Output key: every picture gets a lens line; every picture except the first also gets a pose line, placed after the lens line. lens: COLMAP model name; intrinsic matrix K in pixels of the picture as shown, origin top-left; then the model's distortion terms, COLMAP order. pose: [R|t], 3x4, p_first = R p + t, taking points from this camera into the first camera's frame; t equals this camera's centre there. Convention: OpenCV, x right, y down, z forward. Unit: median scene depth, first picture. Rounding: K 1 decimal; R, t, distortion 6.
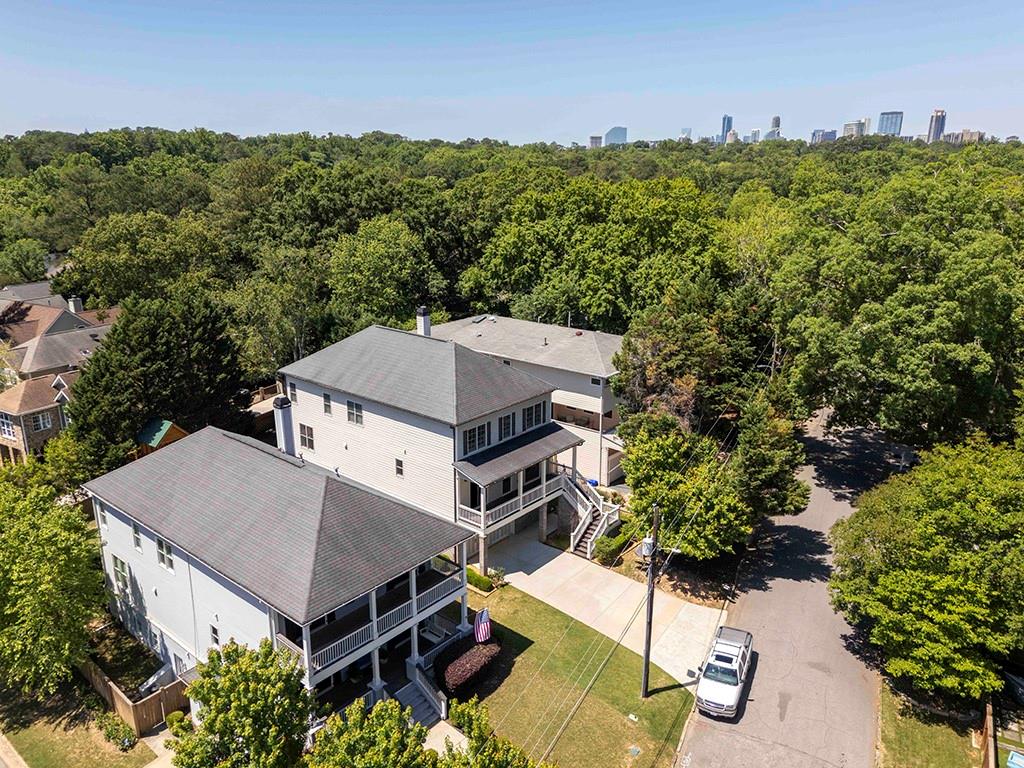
lens RADIAL K [[750.6, 0, 512.0], [0, 750.6, 384.0], [0, 0, 1]] dist [0.078674, -0.056087]
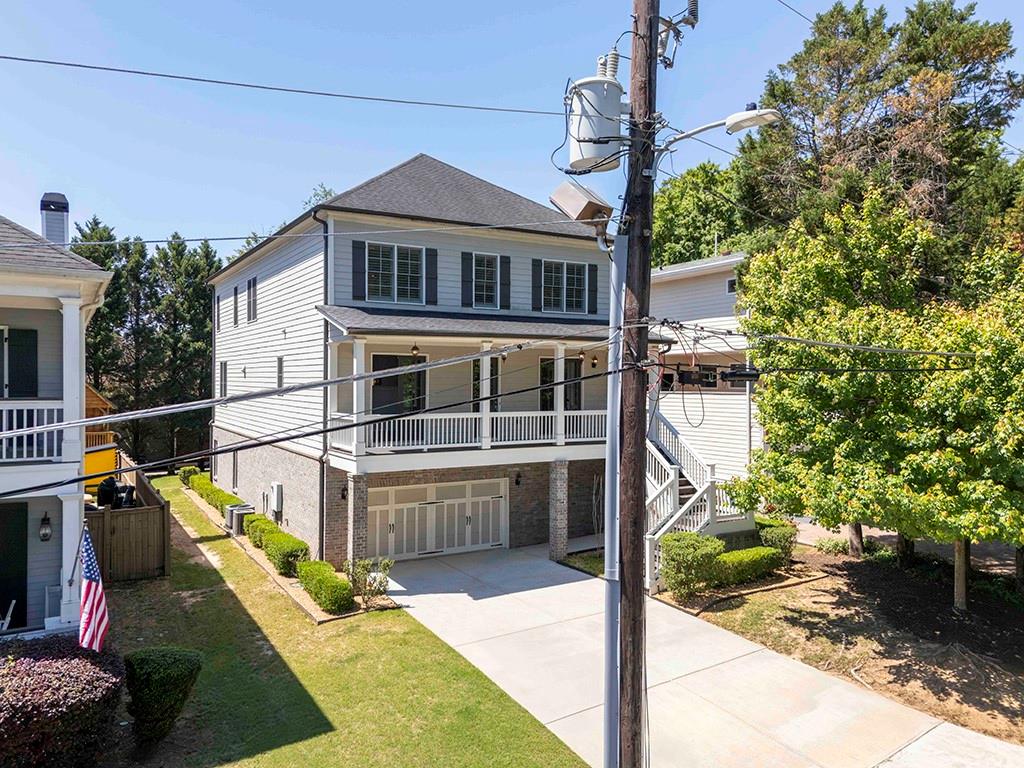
lens RADIAL K [[750.6, 0, 512.0], [0, 750.6, 384.0], [0, 0, 1]] dist [0.078674, -0.056087]
pose [[0.941659, -0.005938, -0.336515, 0.162774], [-0.088562, 0.960238, -0.264765, 0.236461], [0.324707, 0.279121, 0.903691, 0.611150]]
